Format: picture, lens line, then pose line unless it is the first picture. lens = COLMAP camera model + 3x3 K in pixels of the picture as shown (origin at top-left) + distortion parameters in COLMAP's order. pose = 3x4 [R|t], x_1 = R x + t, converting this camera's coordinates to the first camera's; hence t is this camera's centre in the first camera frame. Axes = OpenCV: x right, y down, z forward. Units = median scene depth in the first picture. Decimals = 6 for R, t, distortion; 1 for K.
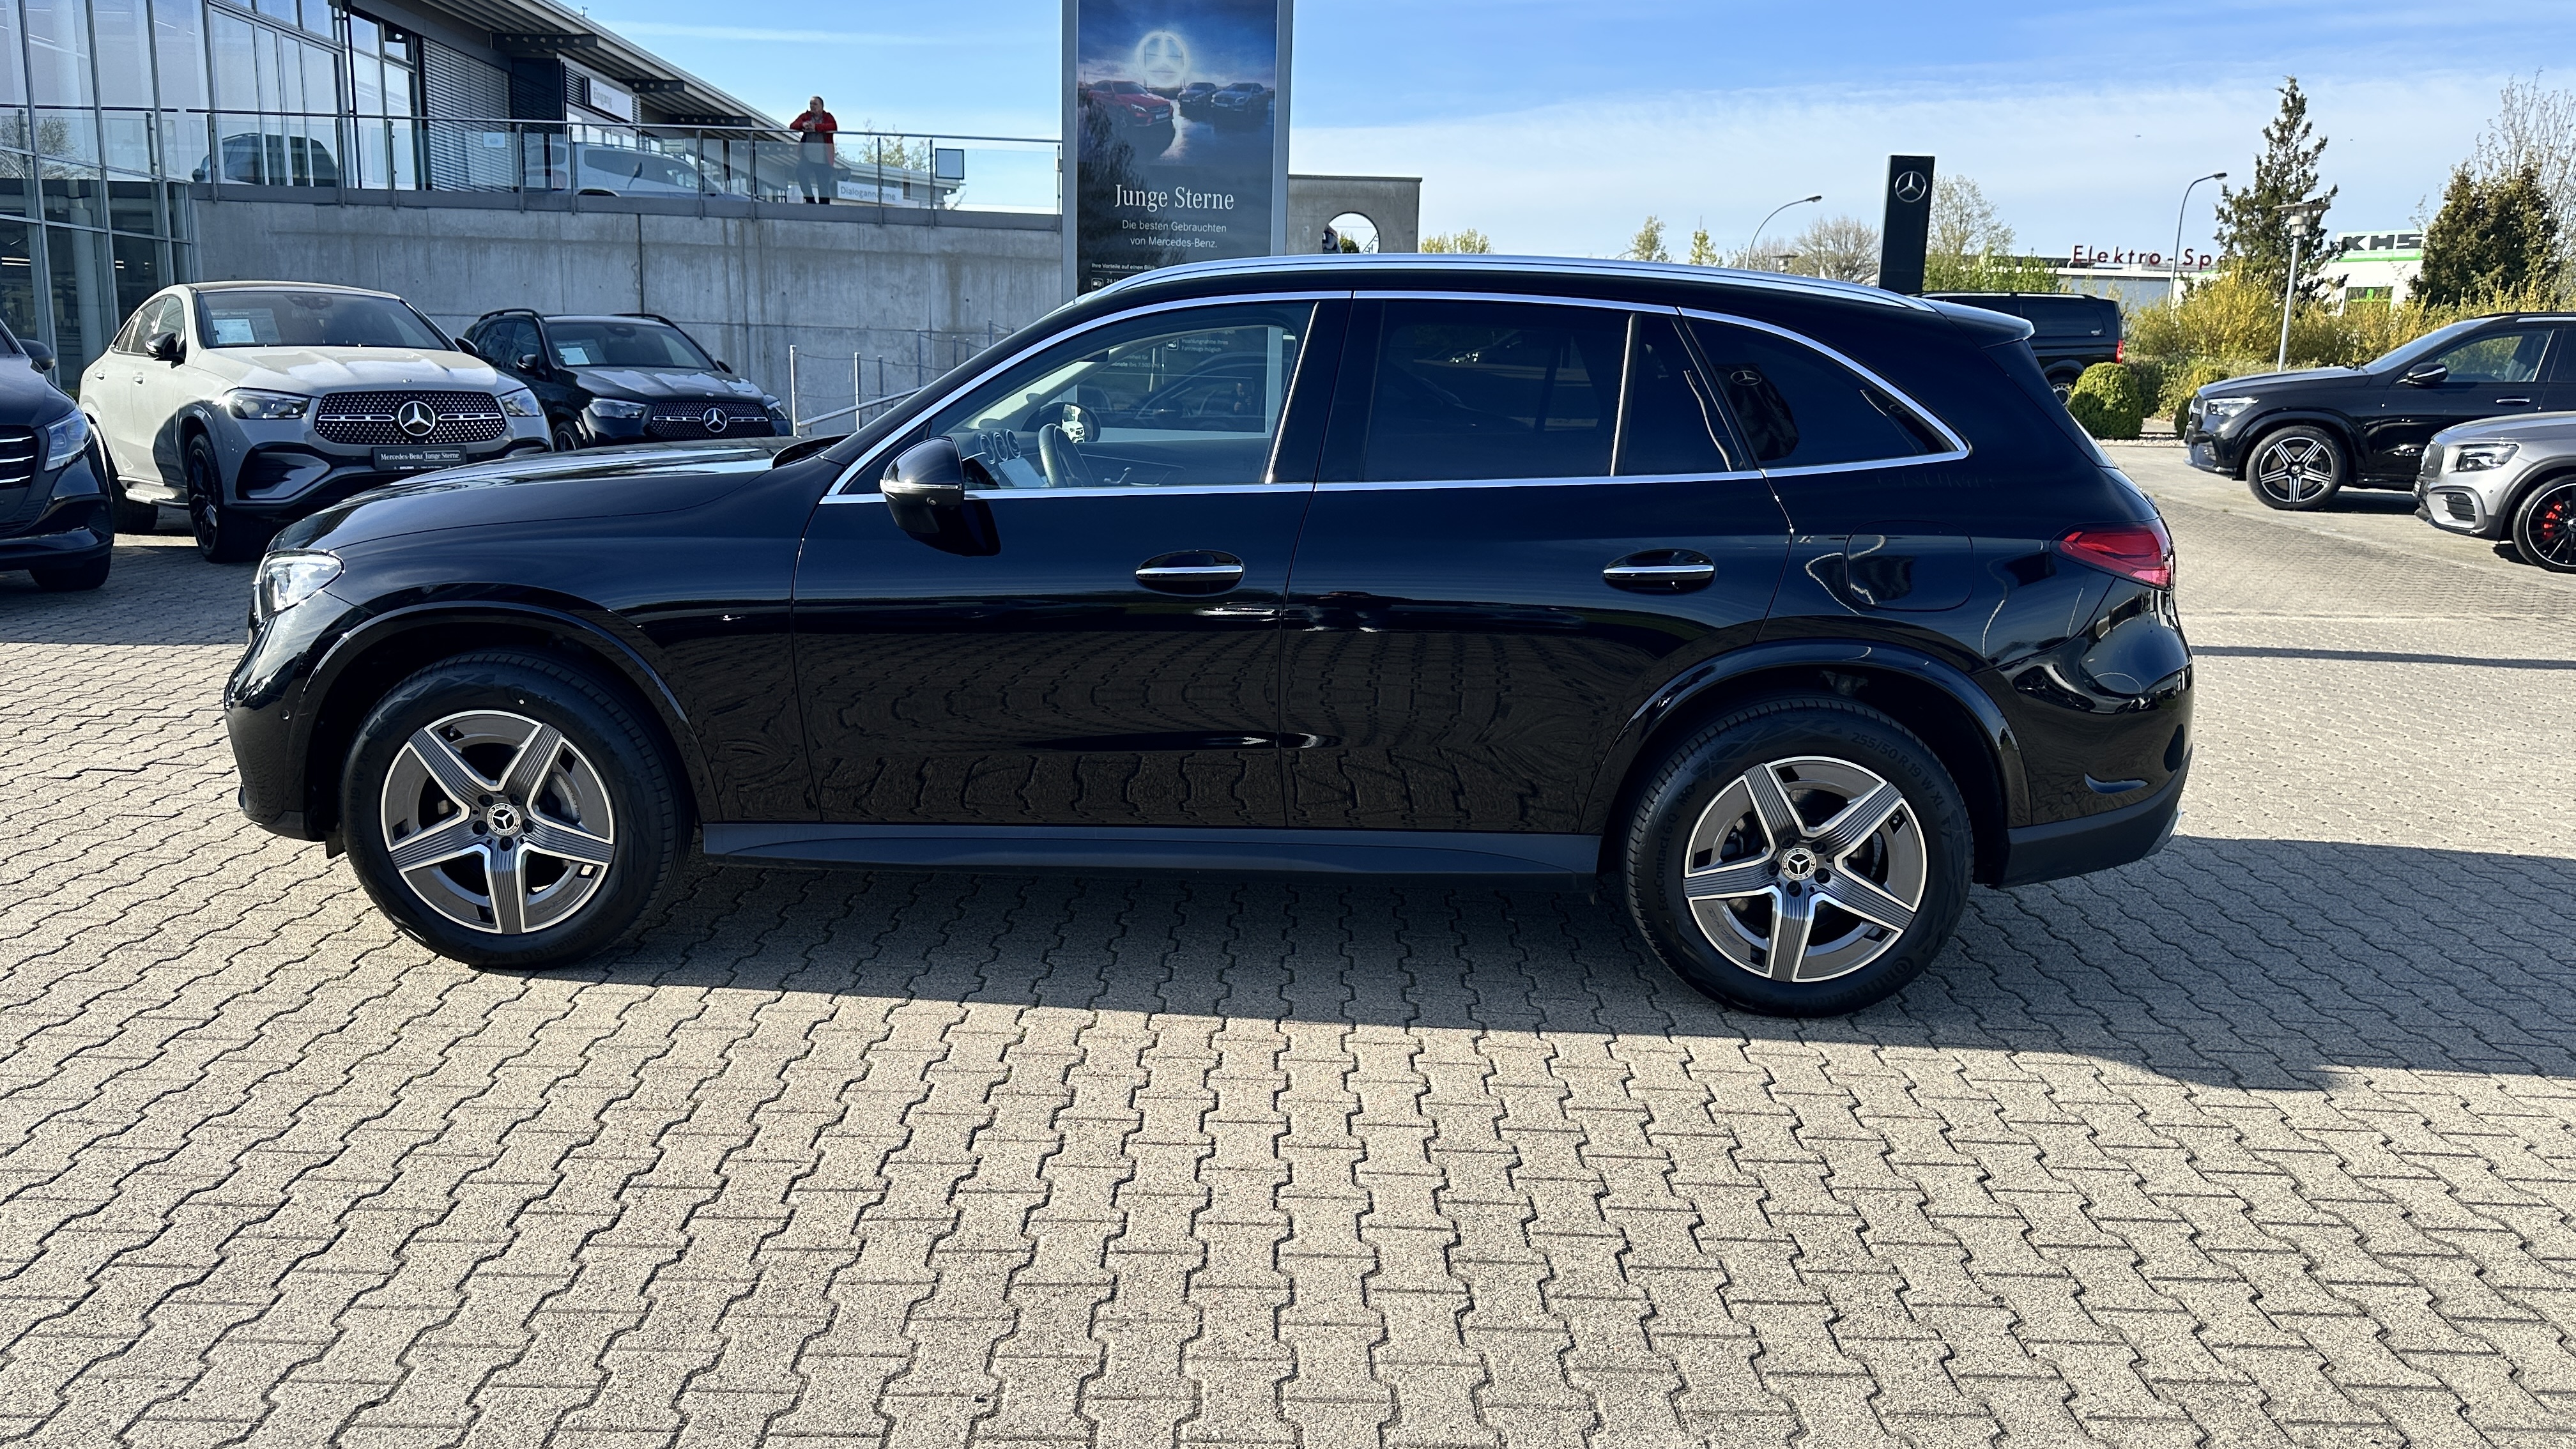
lens RADIAL K [[1785.5, 0, 1316.6], [0, 1785.5, 735.7], [0, 0, 1]] dist [0.062581, -0.097220]
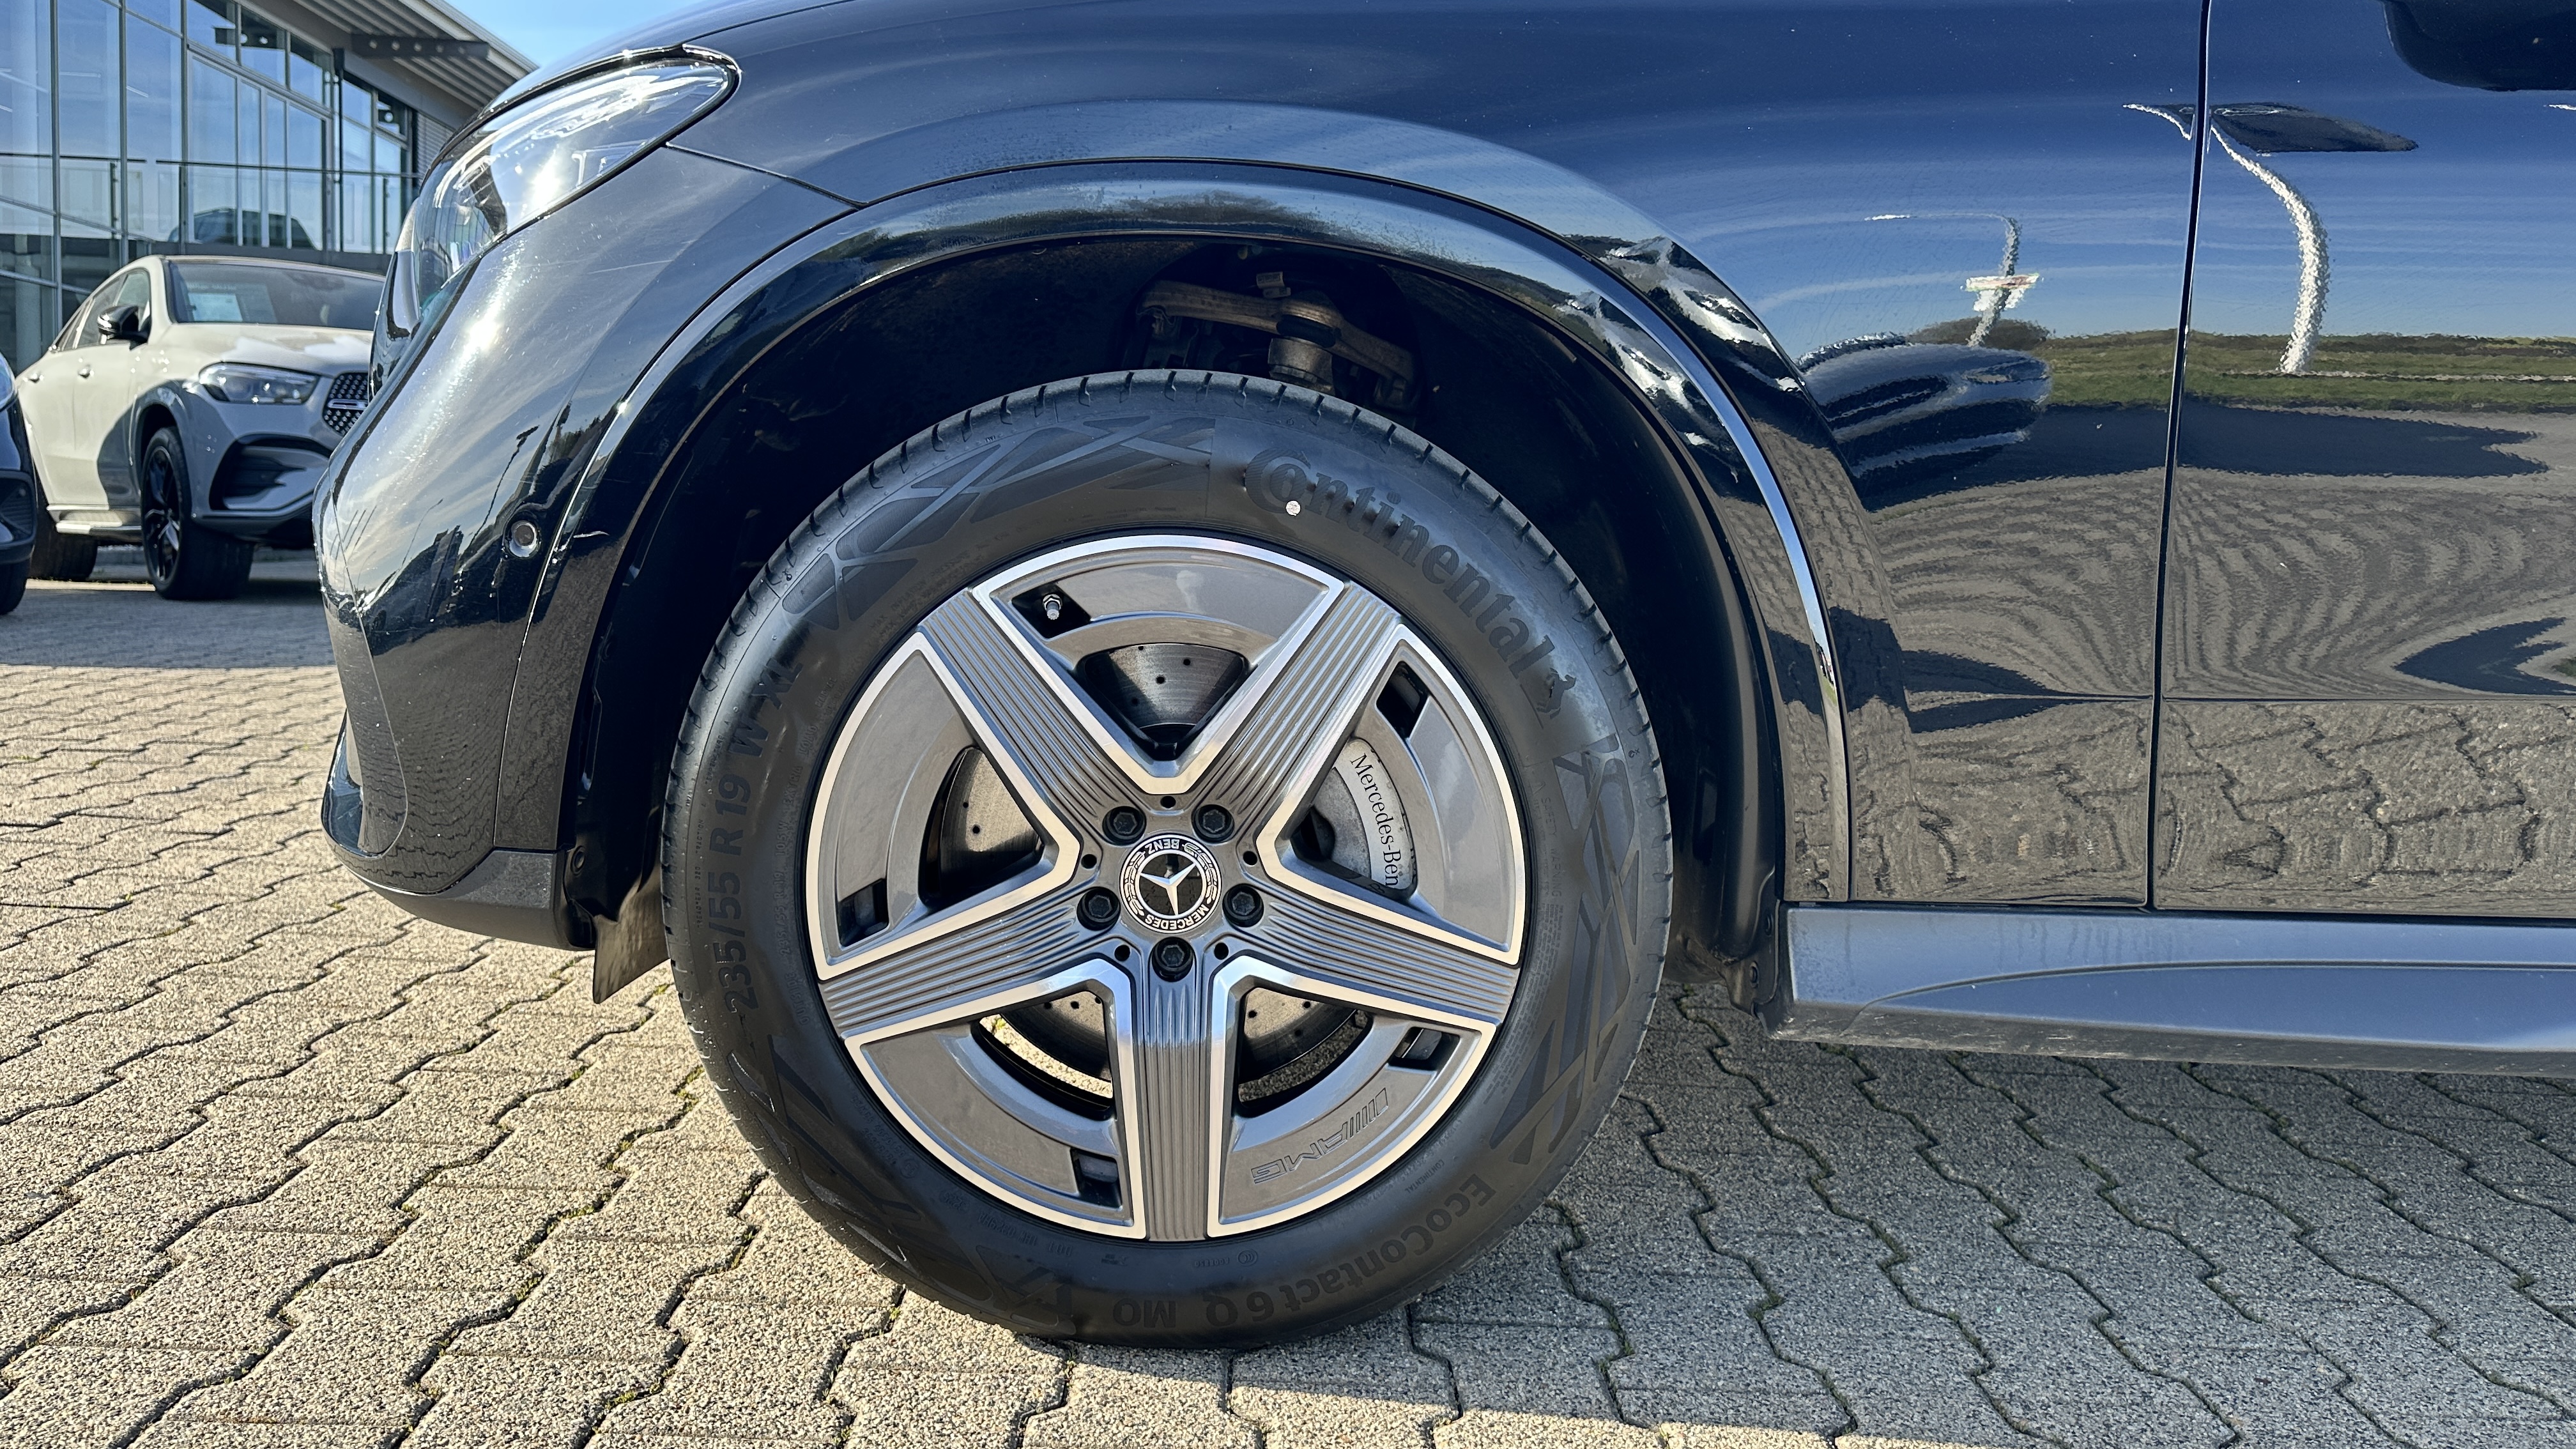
lens RADIAL K [[1785.5, 0, 1316.6], [0, 1785.5, 735.7], [0, 0, 1]] dist [0.062581, -0.097220]
pose [[0.999411, 0.015061, 0.030847, -0.201029], [-0.012355, 0.996209, -0.086108, 0.021750], [-0.032027, 0.085677, 0.995808, 0.310891]]
